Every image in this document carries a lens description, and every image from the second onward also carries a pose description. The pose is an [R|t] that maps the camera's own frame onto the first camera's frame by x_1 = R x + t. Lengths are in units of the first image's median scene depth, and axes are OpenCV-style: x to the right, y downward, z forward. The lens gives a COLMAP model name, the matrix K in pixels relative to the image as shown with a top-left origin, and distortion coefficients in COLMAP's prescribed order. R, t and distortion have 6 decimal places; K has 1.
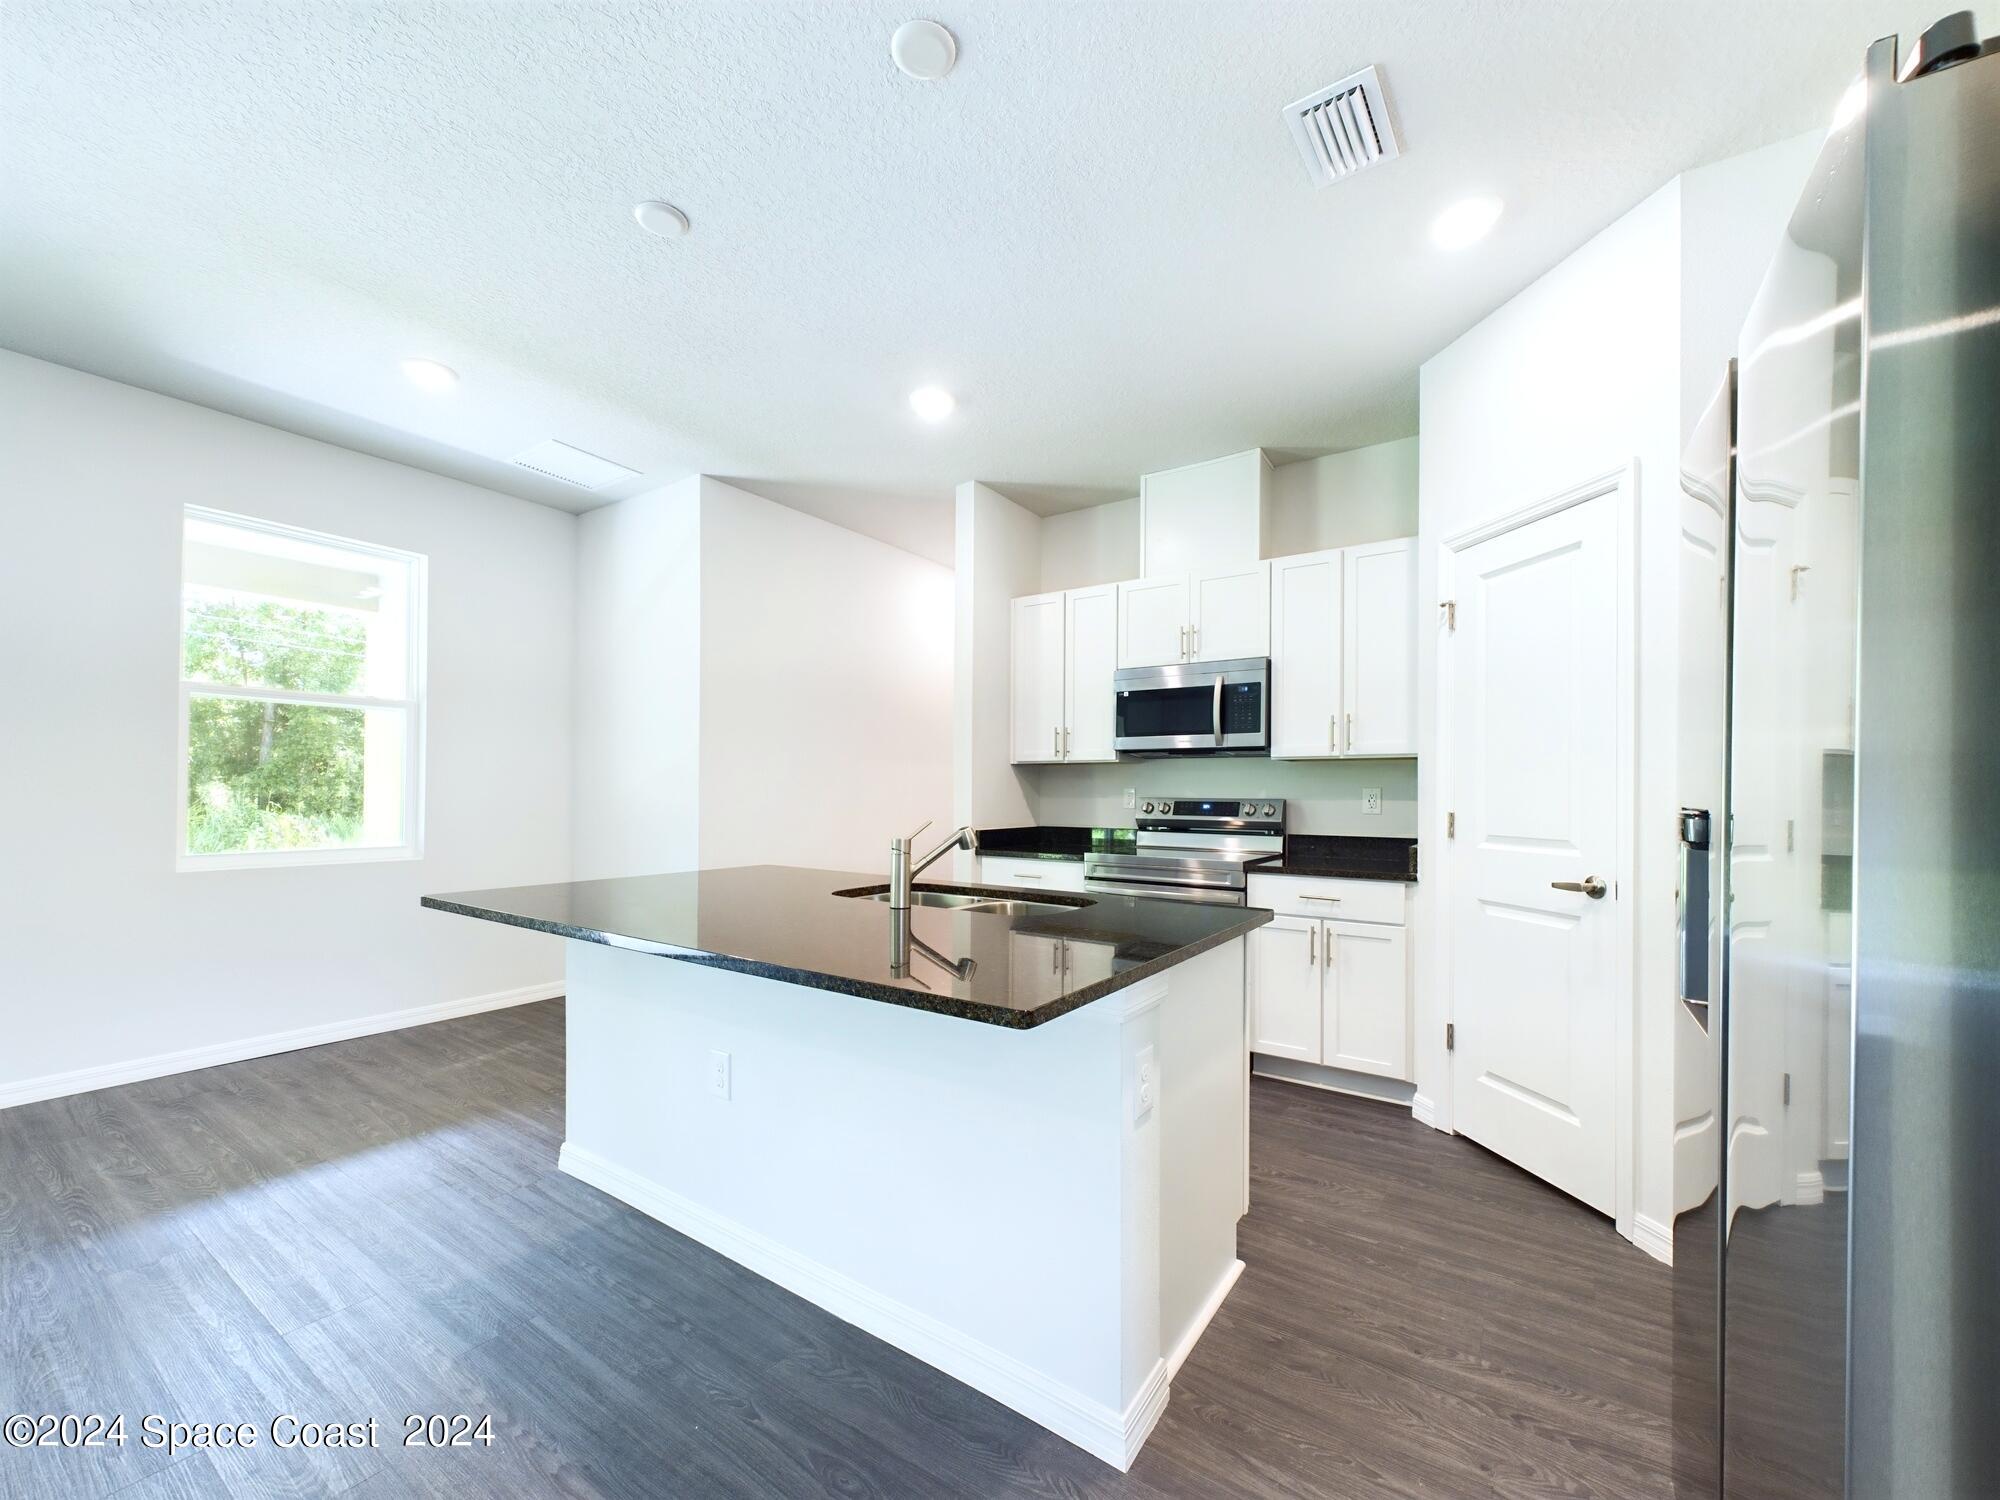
lens RADIAL K [[806.4, 0, 997.3], [0, 806.4, 785.5], [0, 0, 1]] dist [0.002069, 0.000222]
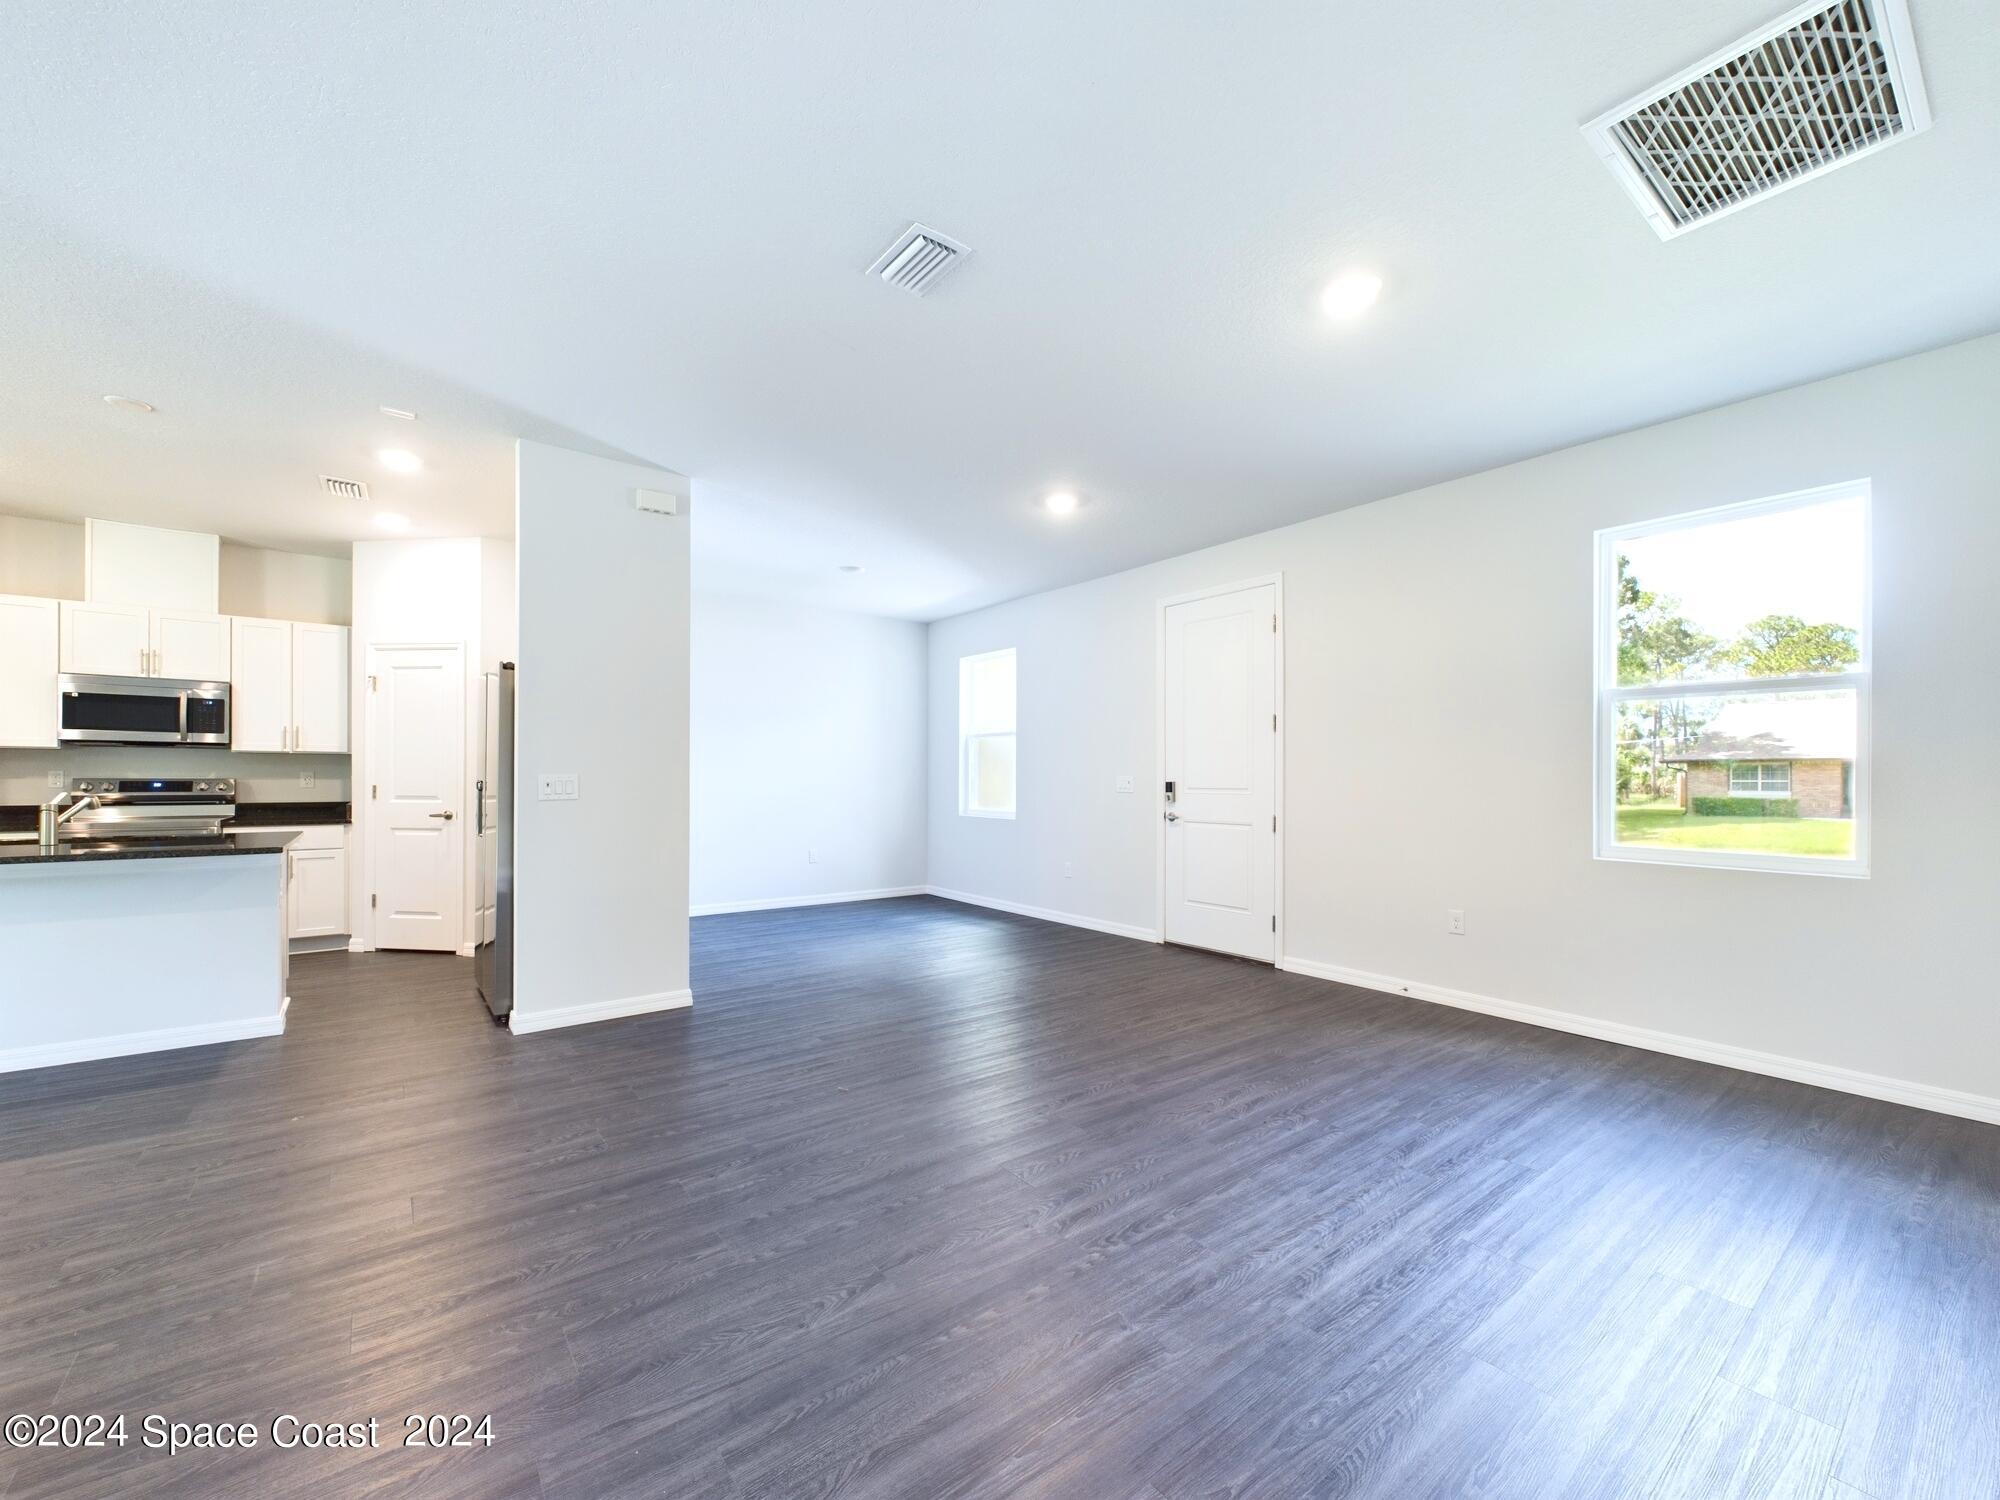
lens RADIAL K [[806.4, 0, 997.3], [0, 806.4, 785.5], [0, 0, 1]] dist [0.002069, 0.000222]
pose [[0.309420, -0.013731, 0.950826, -0.625477], [-0.011555, 0.999768, 0.018198, -0.014000], [-0.950855, -0.016617, 0.309189, -0.780923]]
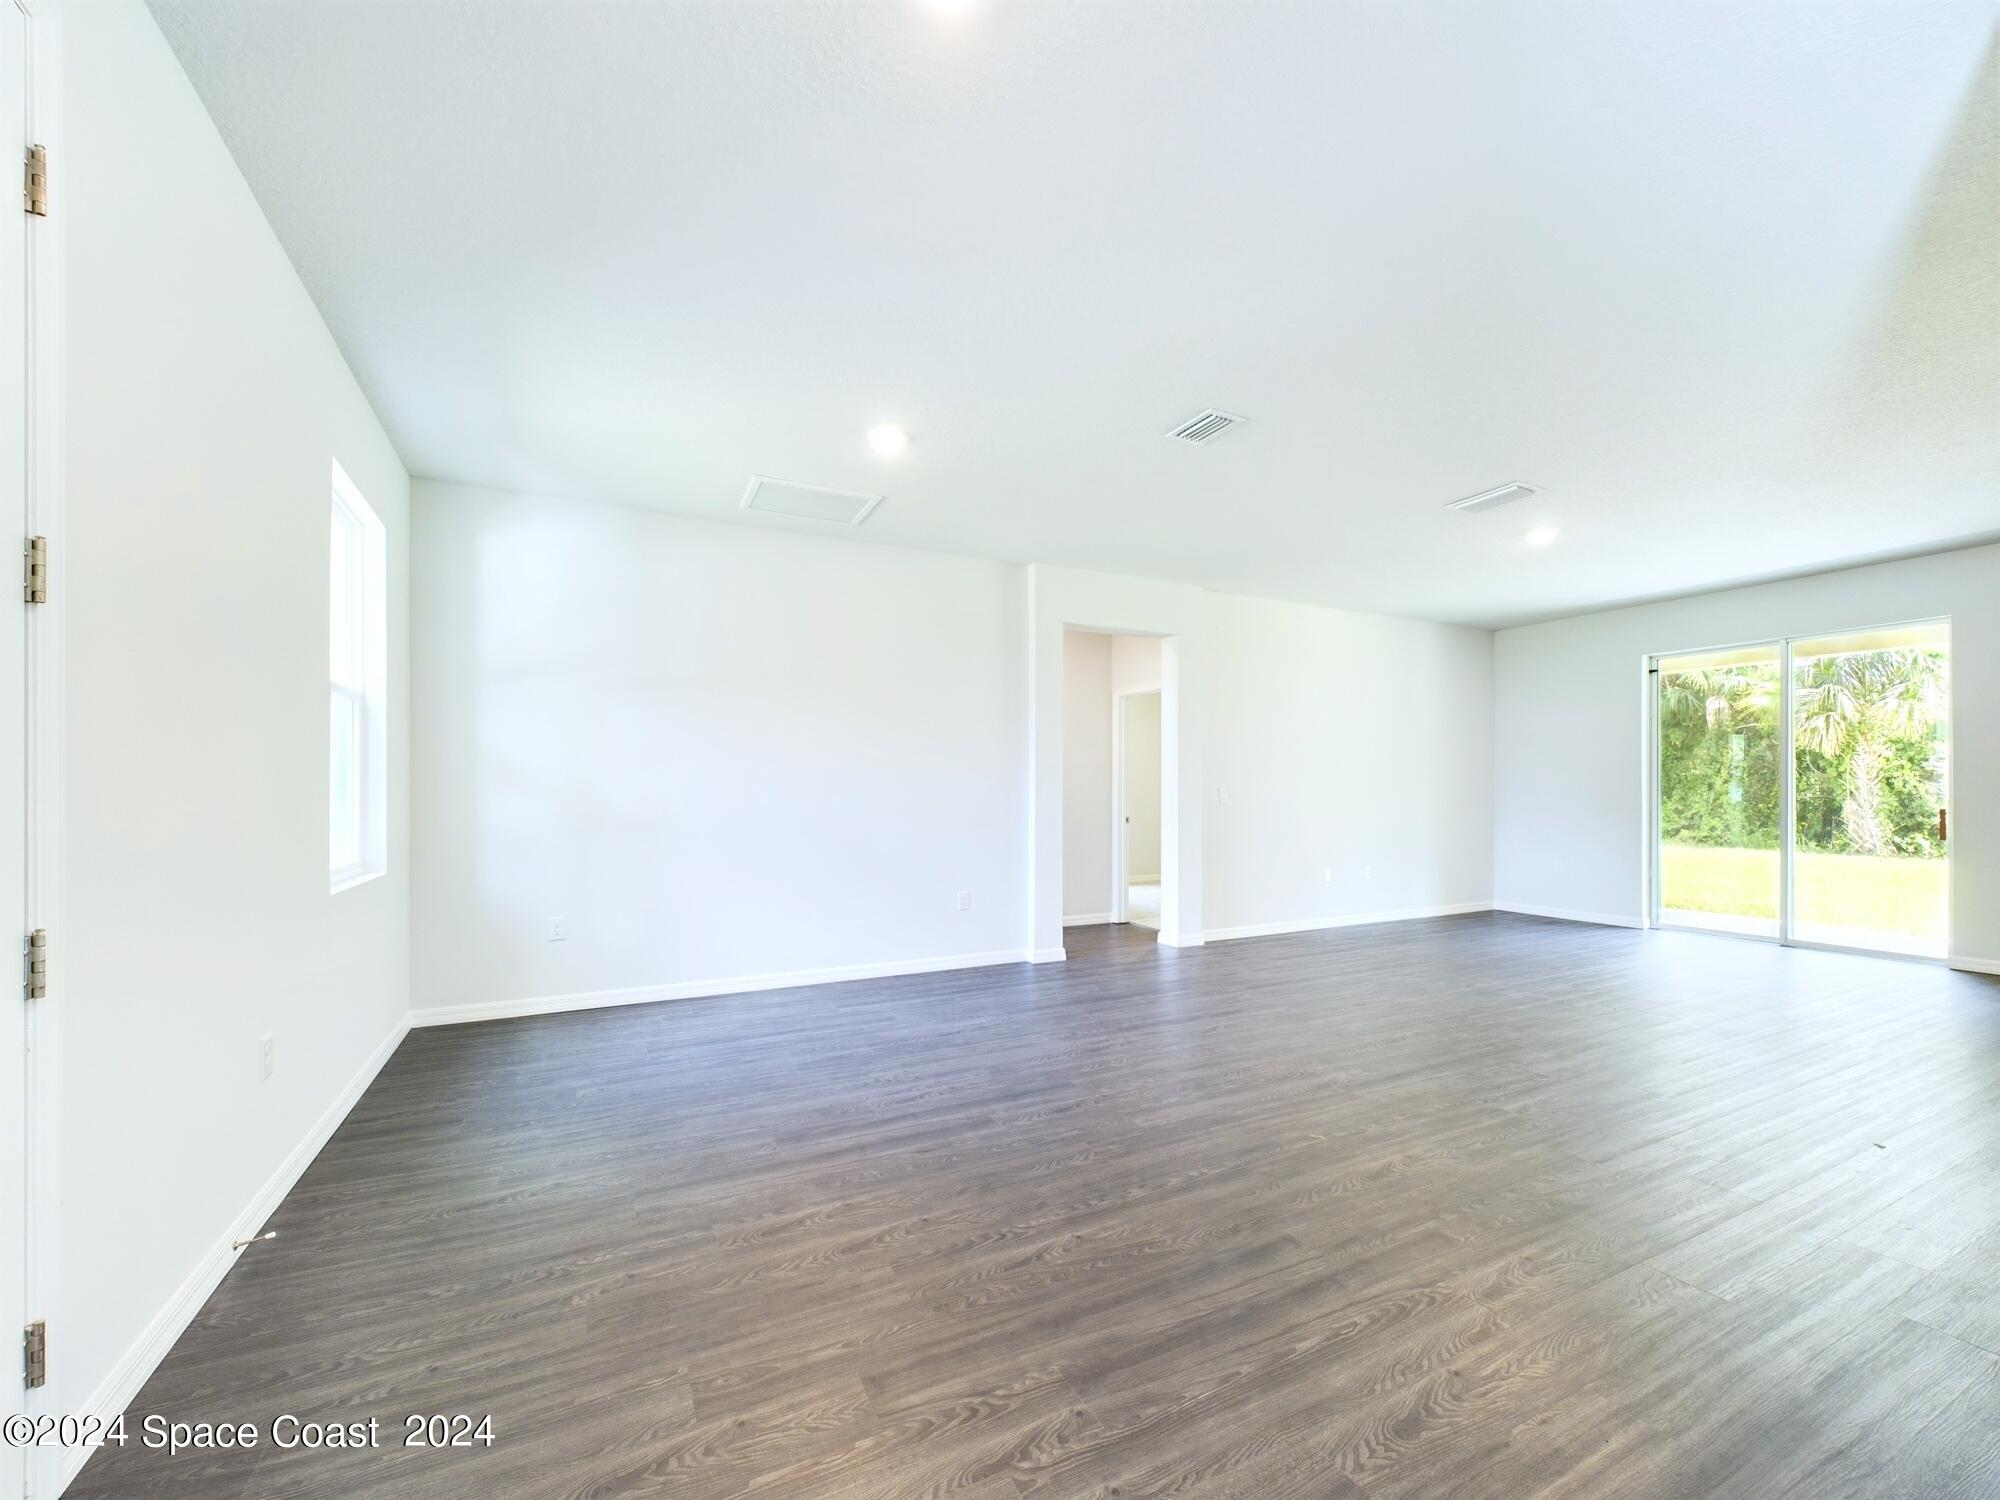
lens RADIAL K [[806.4, 0, 997.3], [0, 806.4, 785.5], [0, 0, 1]] dist [0.002069, 0.000222]
pose [[-0.483764, -0.010273, -0.875138, 0.946972], [0.005538, 0.999875, -0.014798, 0.002085], [0.875181, -0.012005, -0.483646, -0.262178]]
